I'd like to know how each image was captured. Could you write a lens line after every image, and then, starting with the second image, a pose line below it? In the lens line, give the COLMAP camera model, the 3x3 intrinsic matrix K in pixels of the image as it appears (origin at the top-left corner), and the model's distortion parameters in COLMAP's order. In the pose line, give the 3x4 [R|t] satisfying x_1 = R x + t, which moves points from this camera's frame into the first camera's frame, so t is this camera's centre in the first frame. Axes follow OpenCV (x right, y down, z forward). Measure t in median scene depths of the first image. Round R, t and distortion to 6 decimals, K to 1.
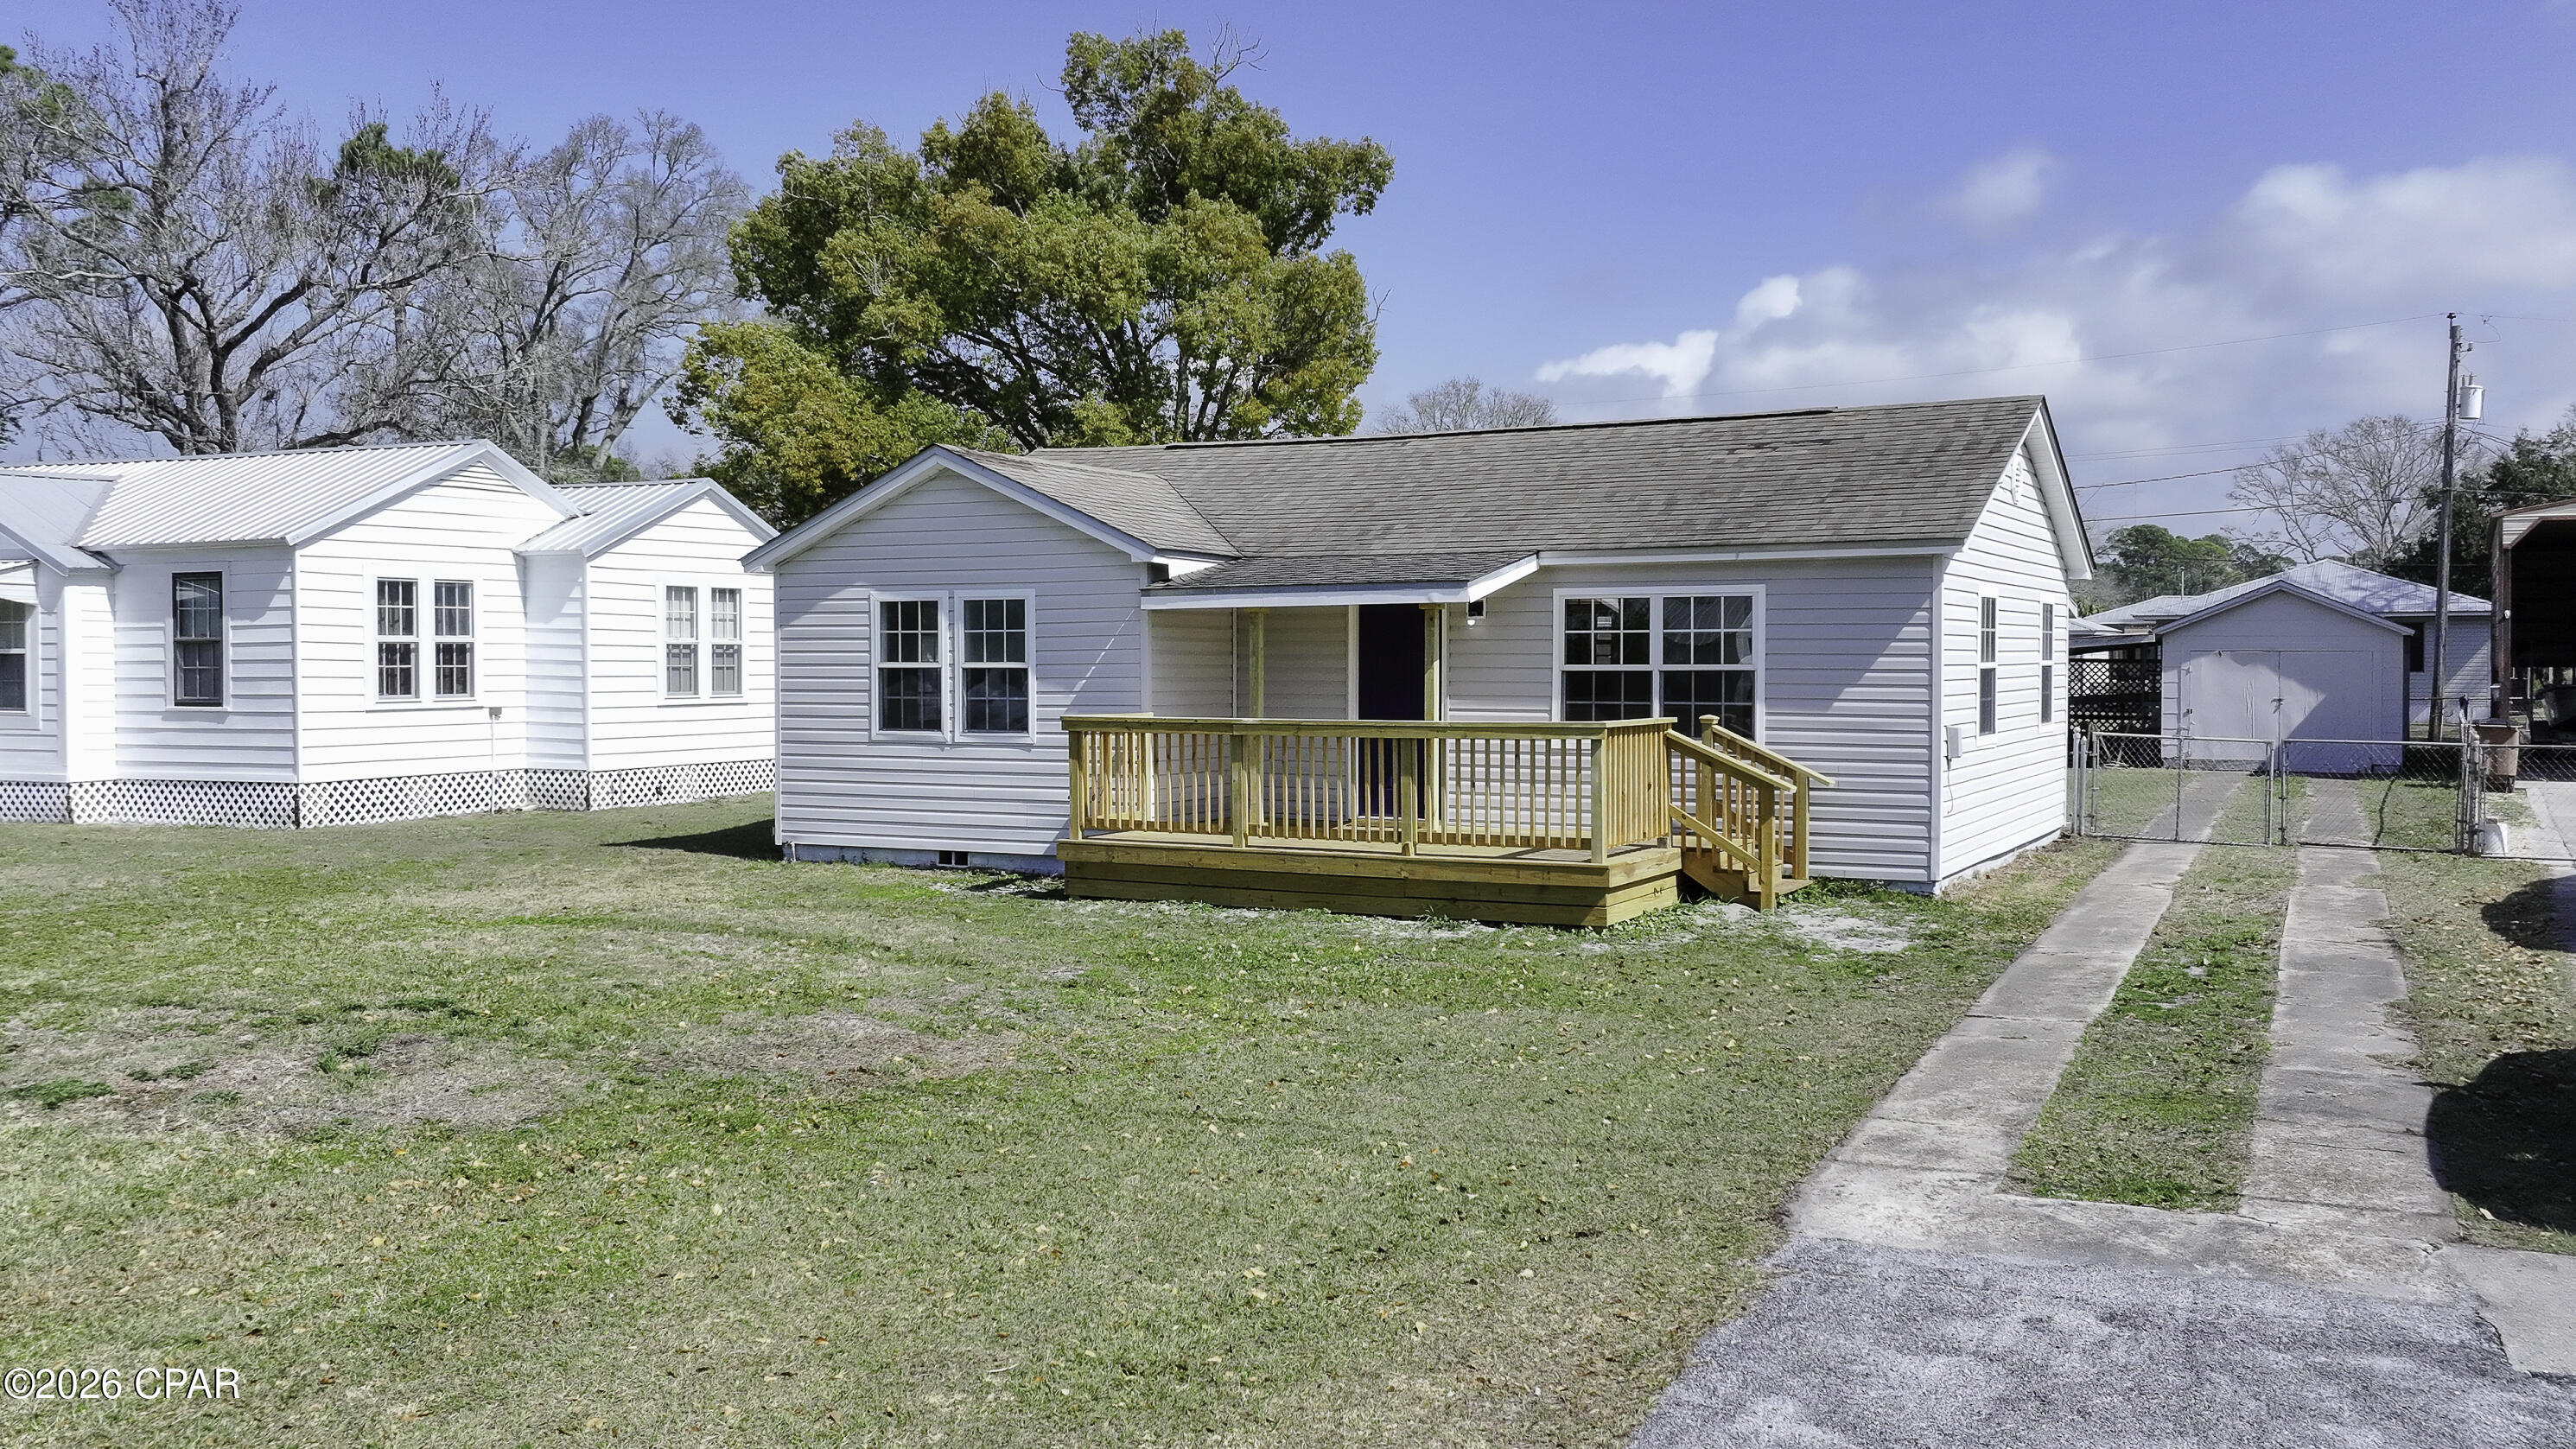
lens RADIAL K [[2115.9, 0, 1403.8], [0, 2115.9, 708.5], [0, 0, 1]] dist [0.020655, -0.000223]
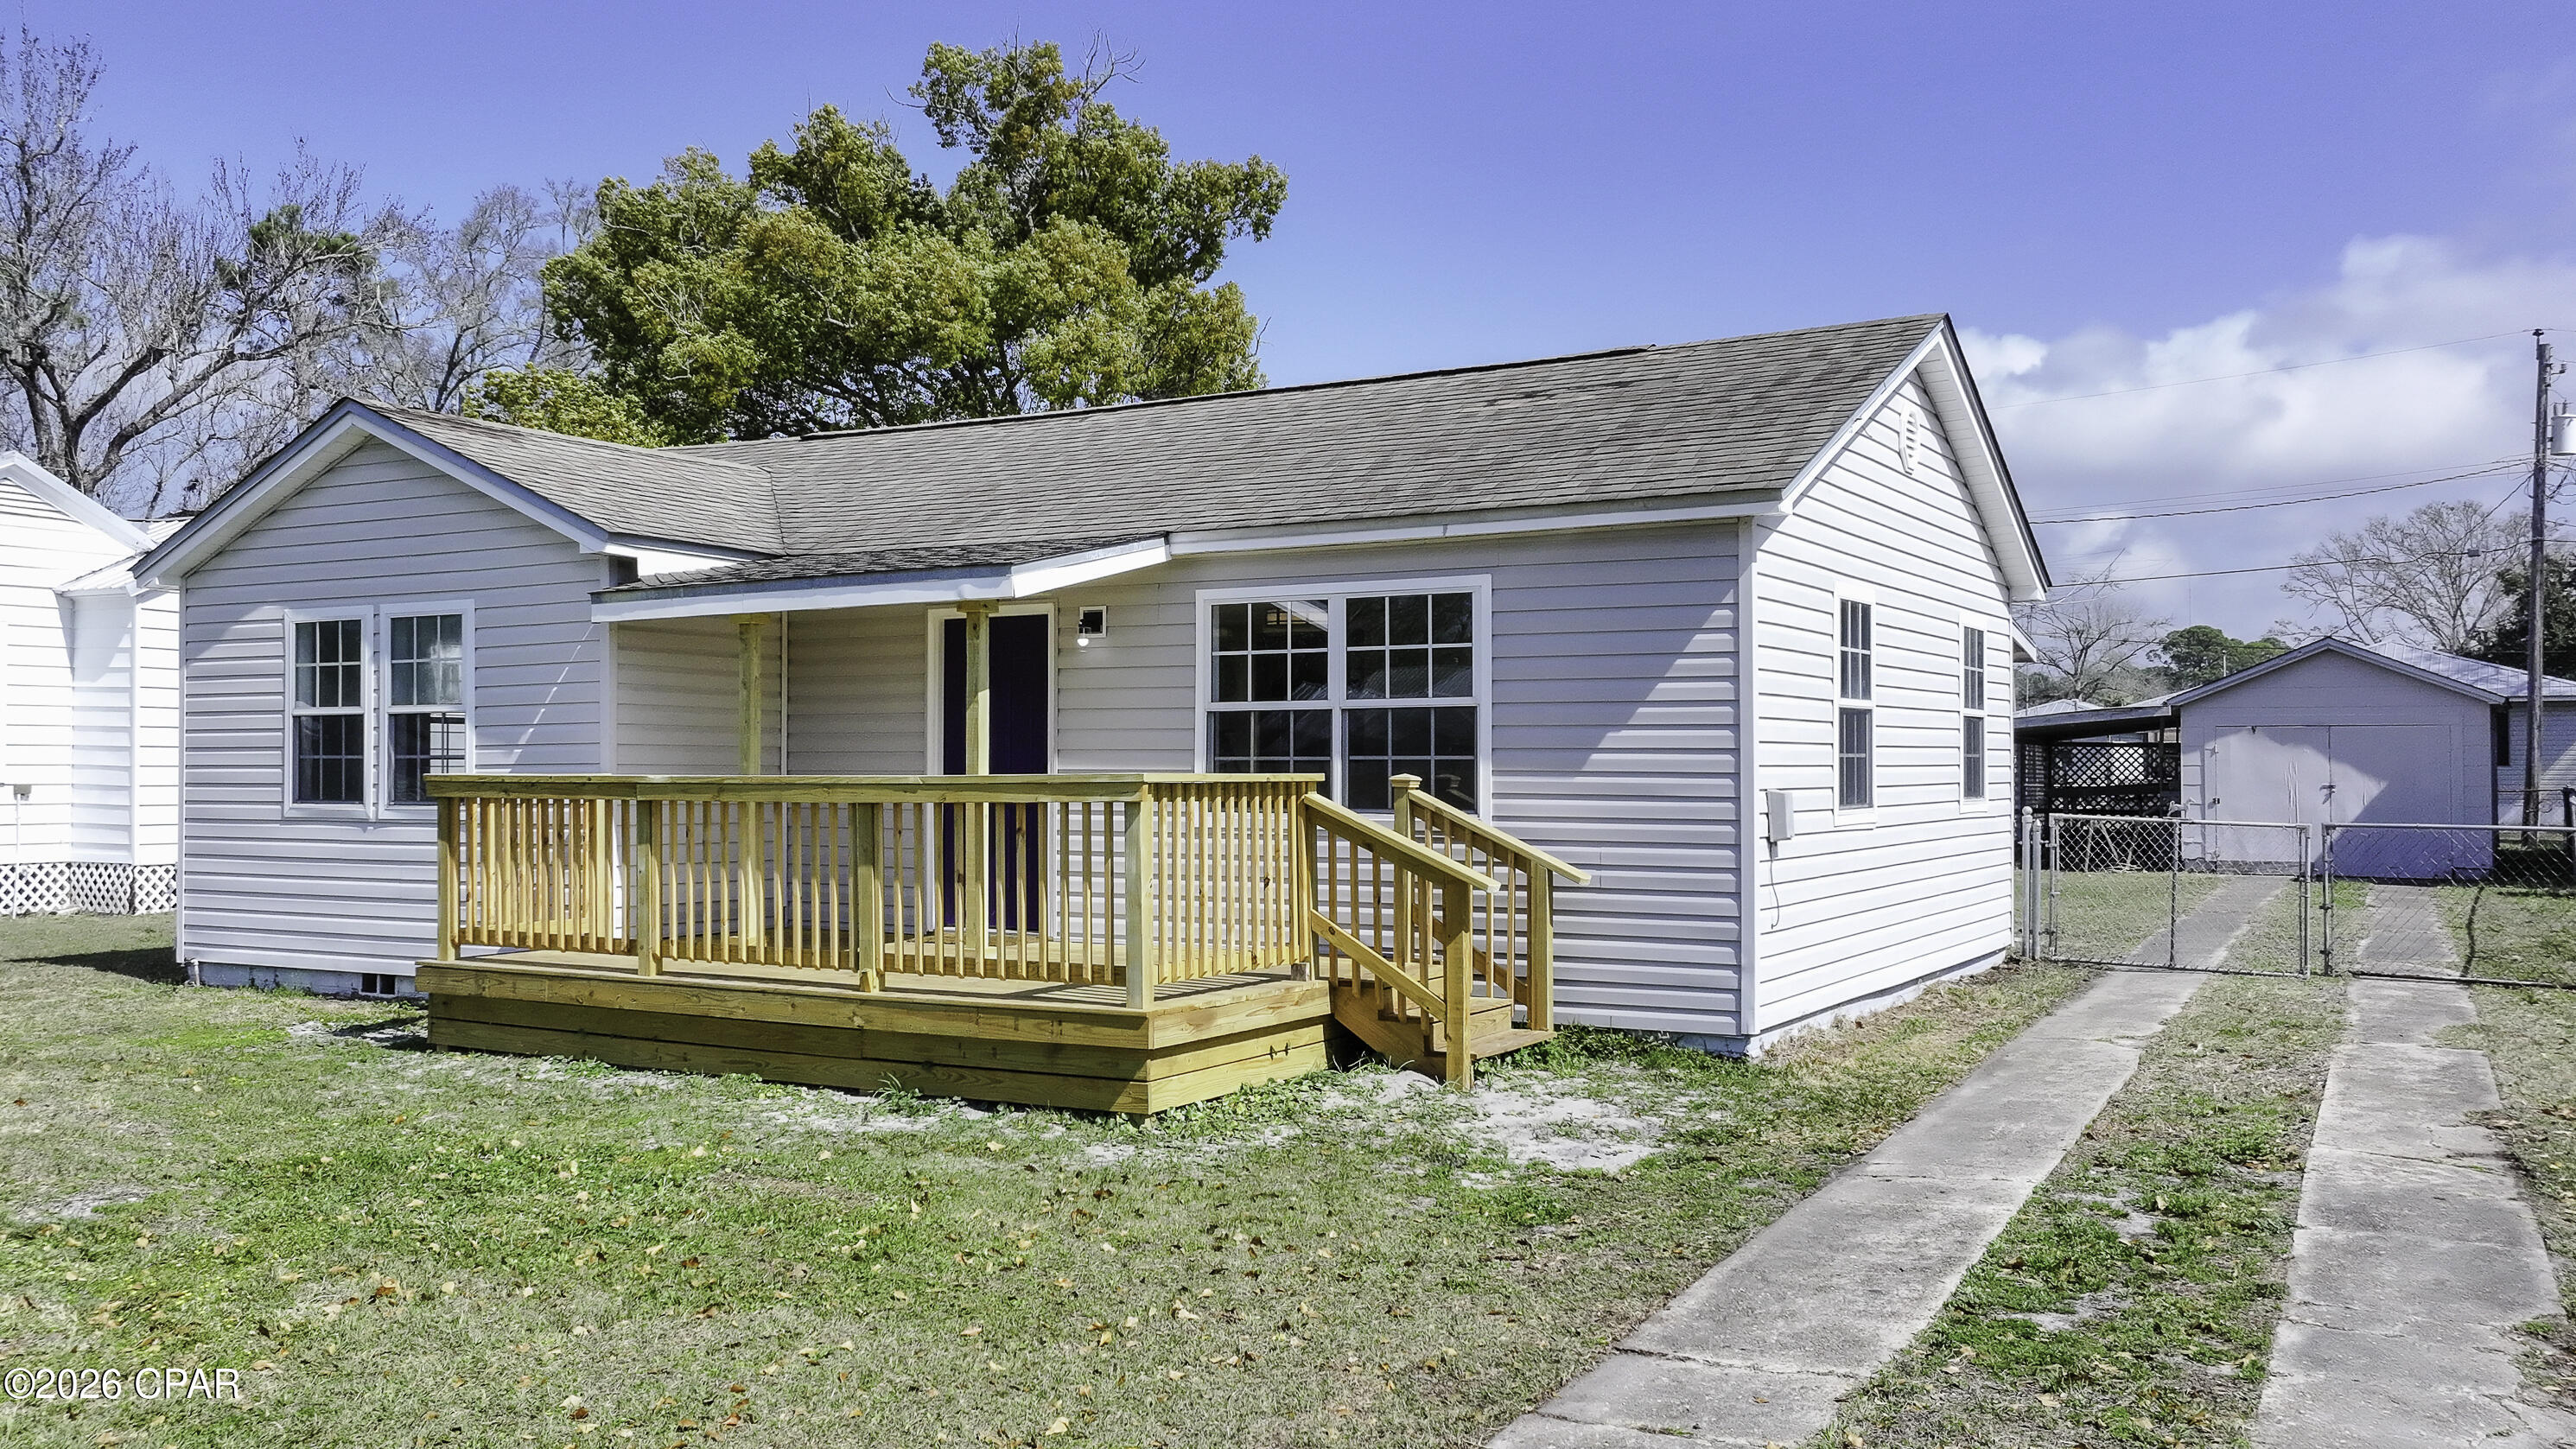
lens RADIAL K [[2103.9, 0, 1288.0], [0, 2103.9, 724.5], [0, 0, 1]] dist [0.010102, 0.016238]
pose [[0.997326, -0.001672, -0.073055, 0.143931], [-0.001557, 0.999026, -0.044109, 0.015149], [0.073058, 0.044104, 0.996352, 0.324687]]
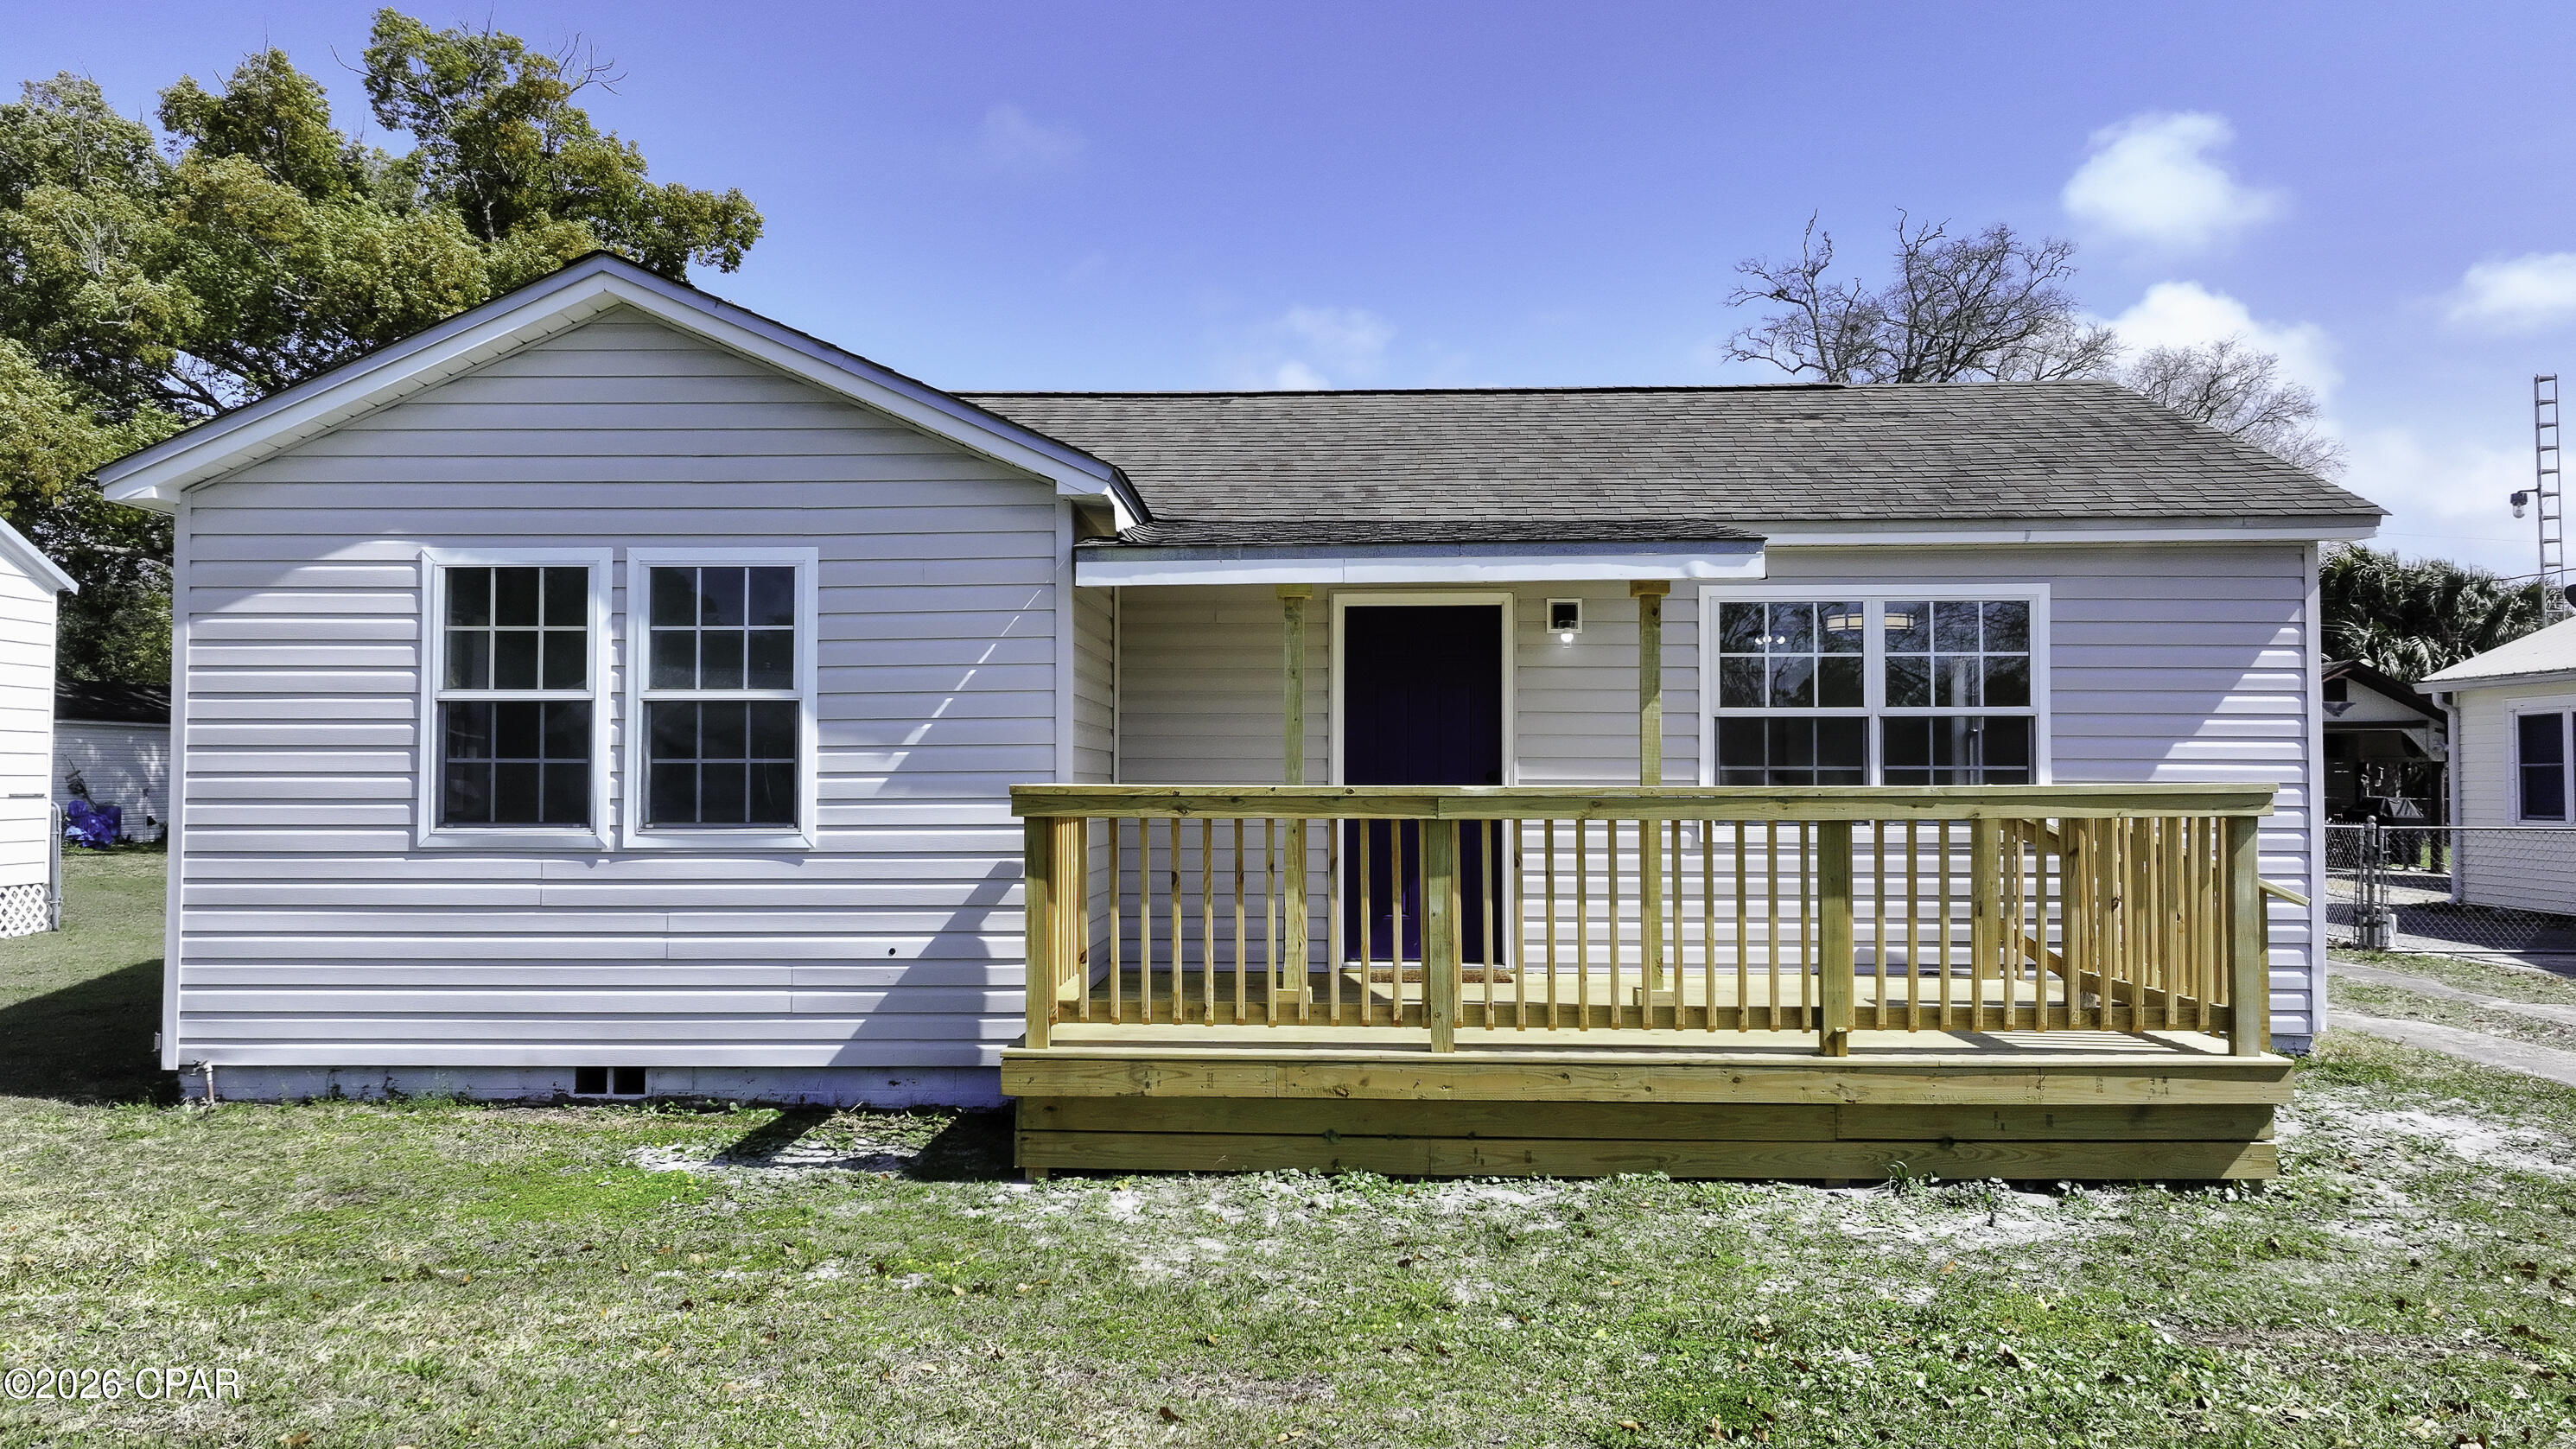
lens RADIAL K [[1726.0, 0, 1288.0], [0, 1726.0, 724.5], [0, 0, 1]] dist [-0.000785, 0.018548]
pose [[0.912165, 0.014216, 0.409577, -0.239690], [0.009163, 0.998441, -0.055060, 0.010703], [-0.409721, 0.053977, 0.910612, 0.569543]]
